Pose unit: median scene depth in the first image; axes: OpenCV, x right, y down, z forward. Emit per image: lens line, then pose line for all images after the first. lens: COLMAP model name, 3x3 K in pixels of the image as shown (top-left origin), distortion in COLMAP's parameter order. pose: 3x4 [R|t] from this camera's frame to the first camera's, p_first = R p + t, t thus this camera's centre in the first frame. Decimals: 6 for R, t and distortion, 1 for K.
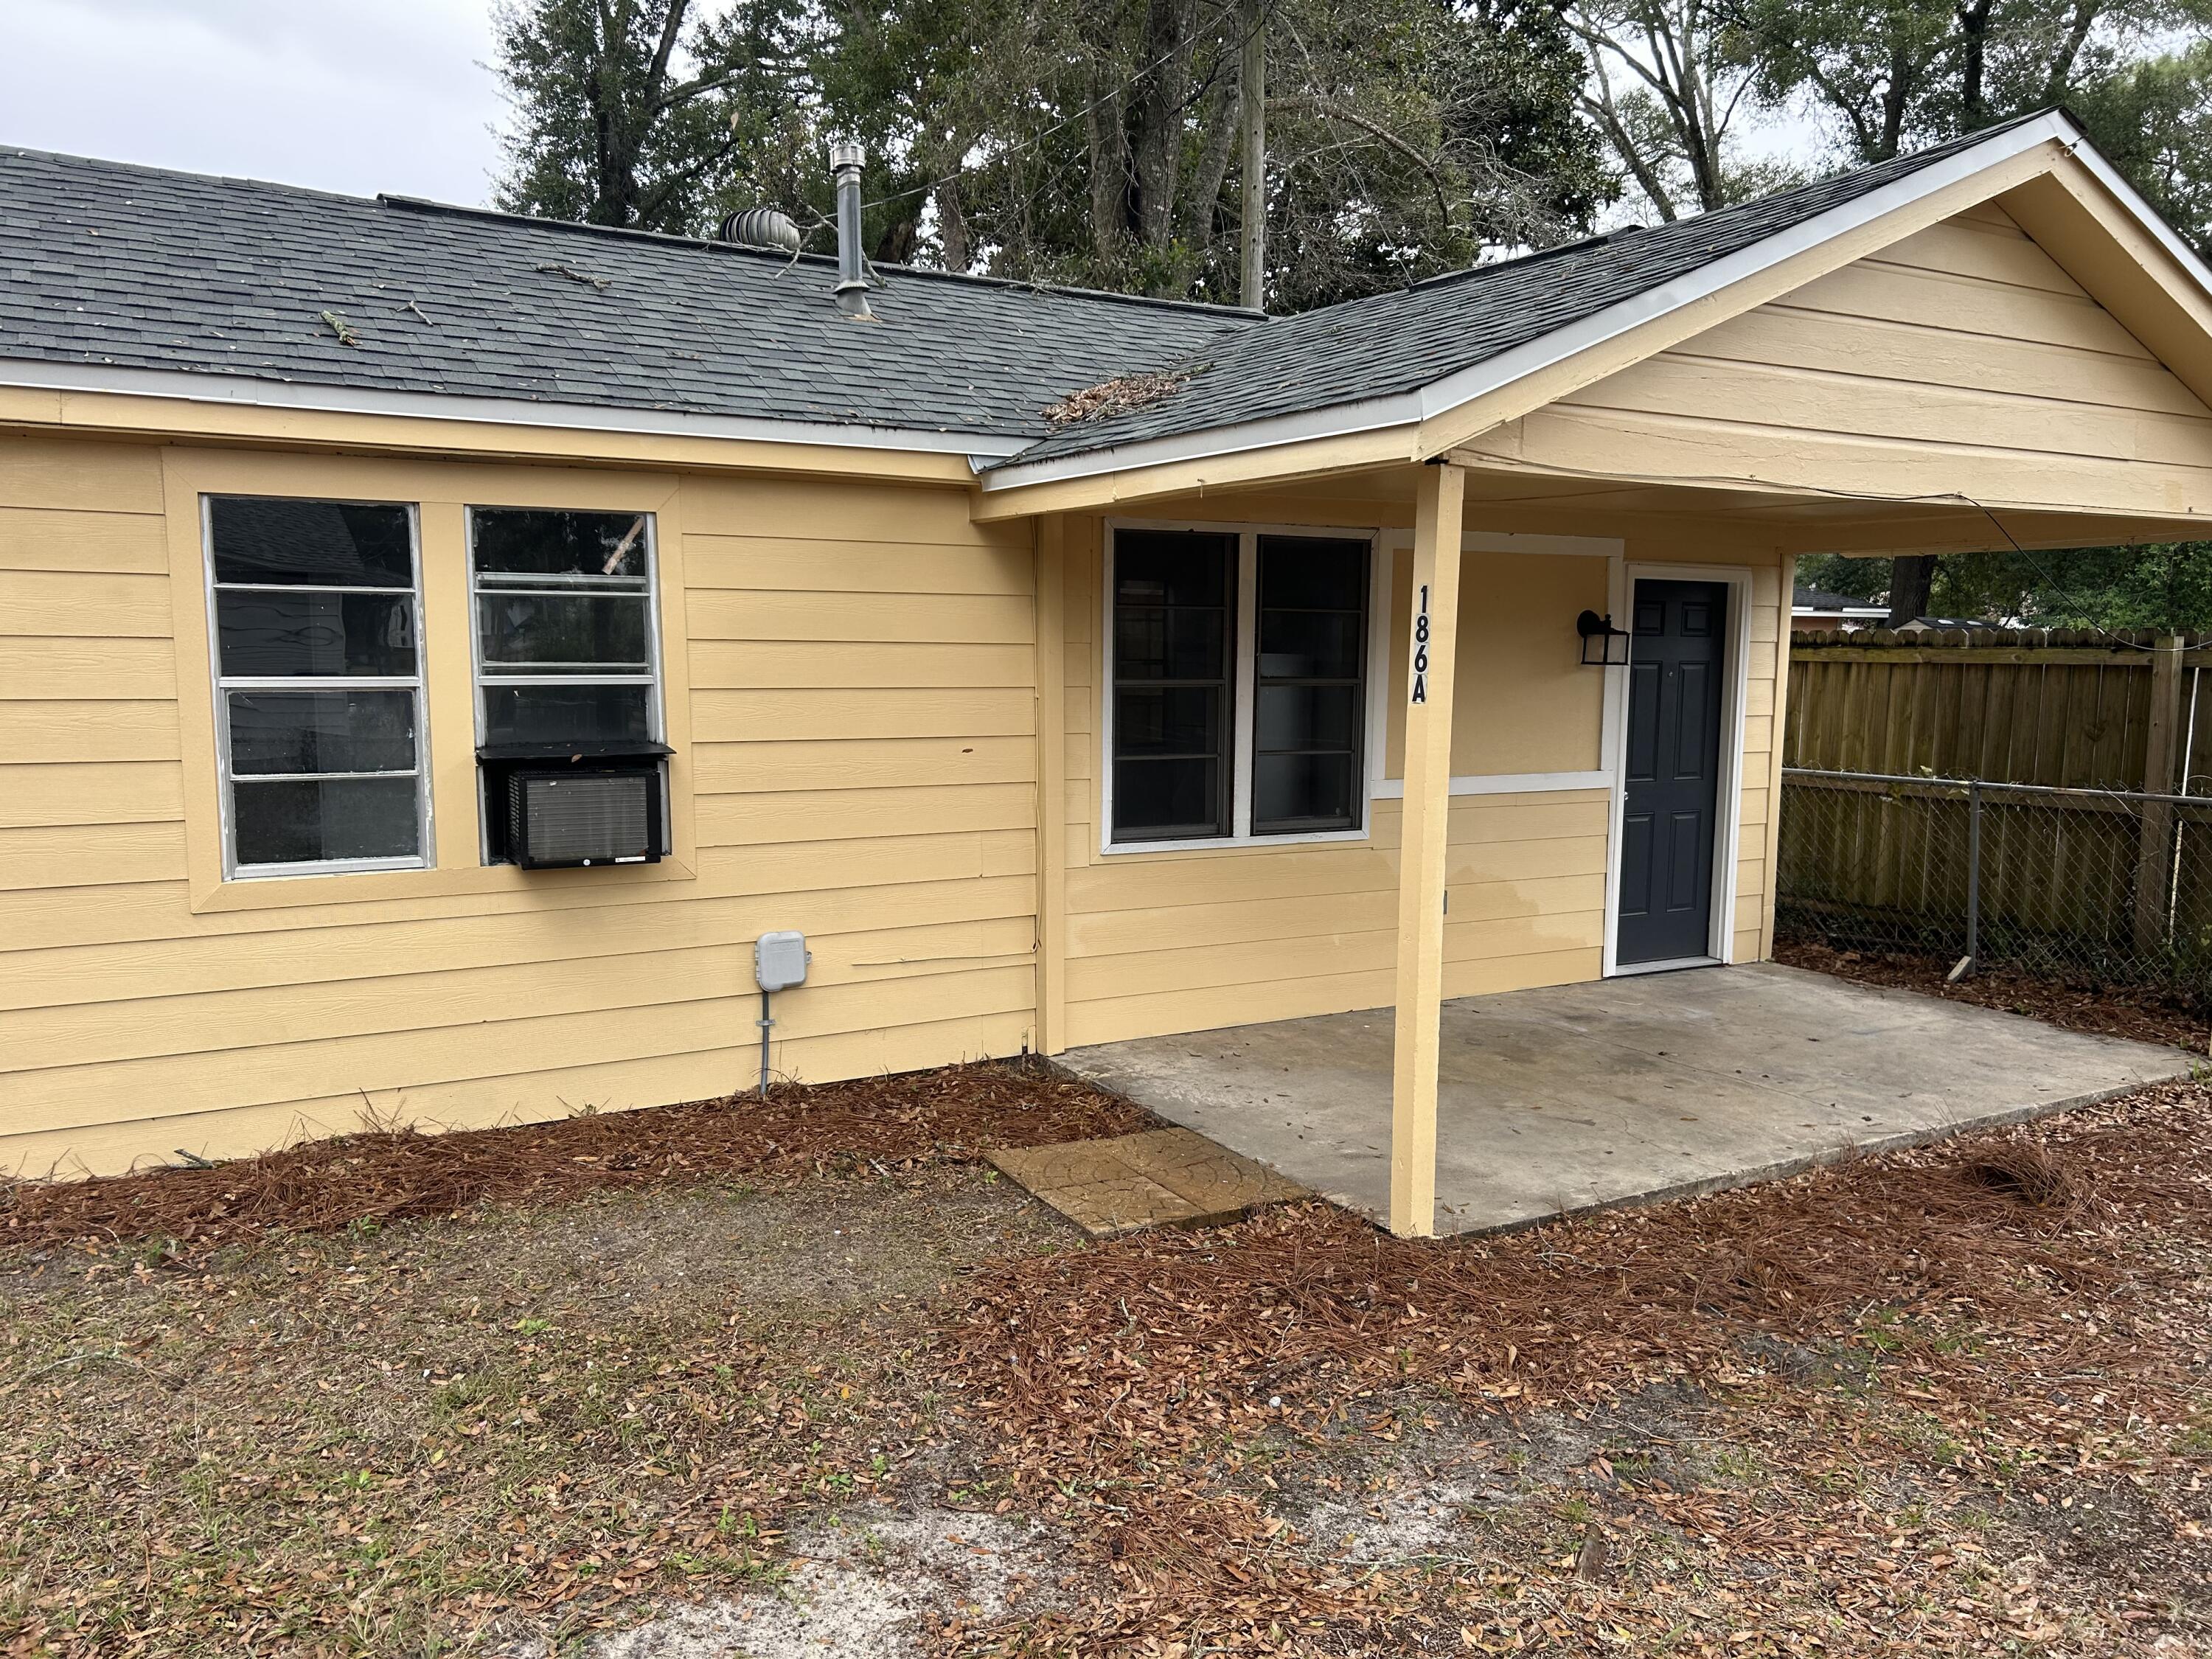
lens RADIAL K [[1656.6, 0, 1110.1], [0, 1656.6, 853.1], [0, 0, 1]] dist [0.037560, -0.006971]
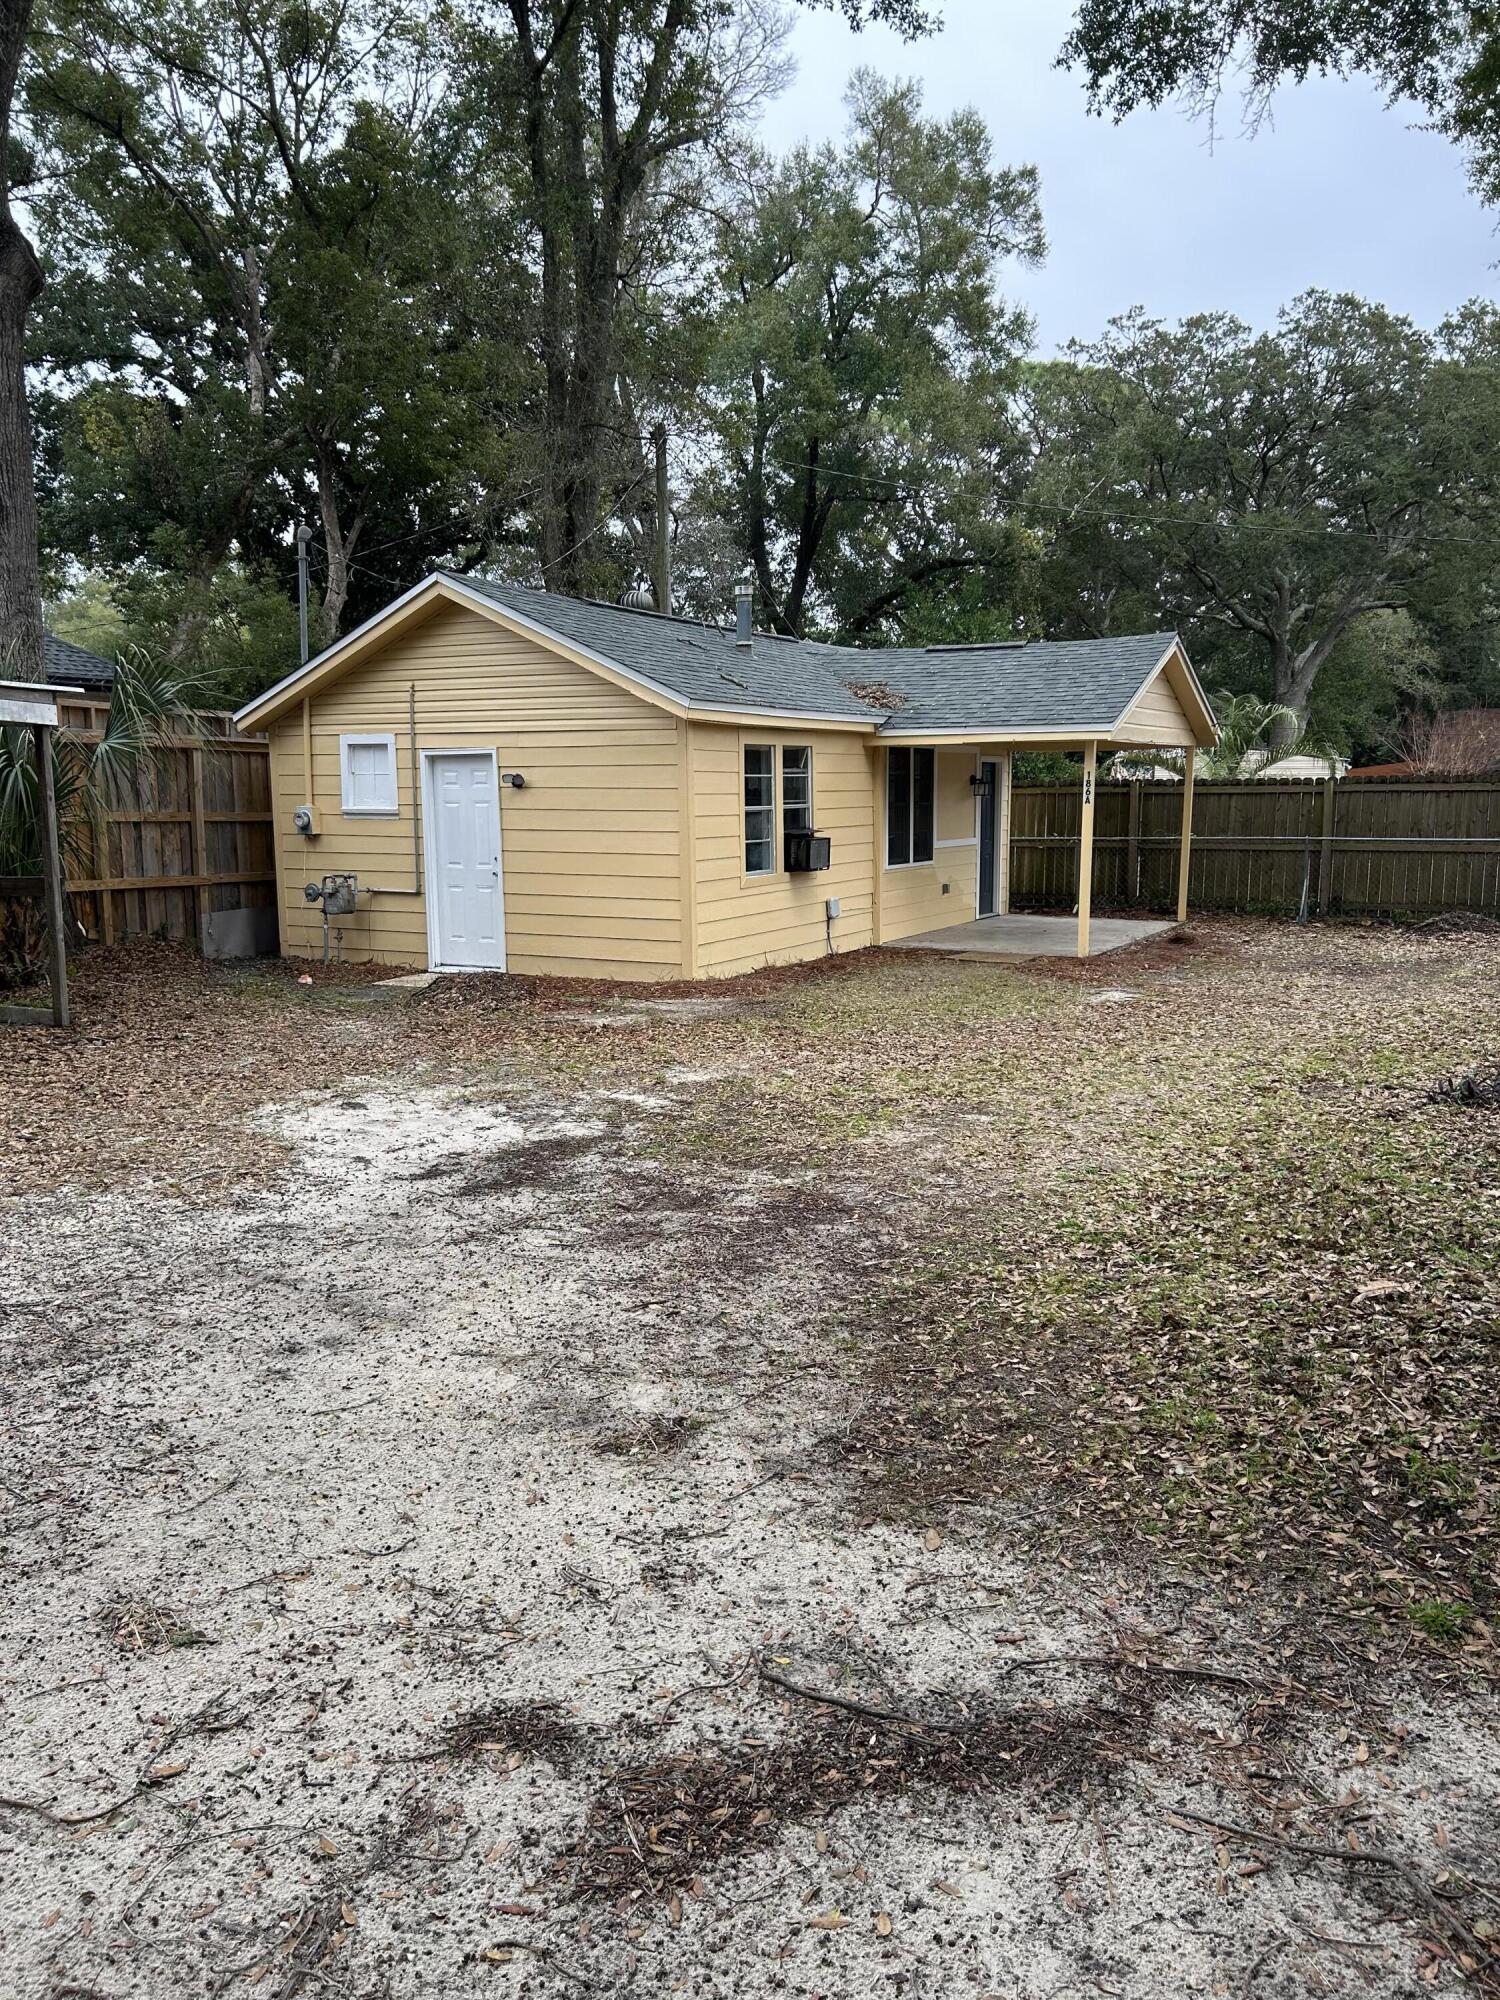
lens RADIAL K [[1517.2, 0, 750.0], [0, 1517.2, 1000.0], [0, 0, 1]] dist [0.057918, -0.064041]
pose [[0.853137, -0.085347, 0.514658, -1.747350], [0.078138, 0.996303, 0.035693, 0.125397], [-0.515802, 0.009763, 0.856652, -1.160699]]
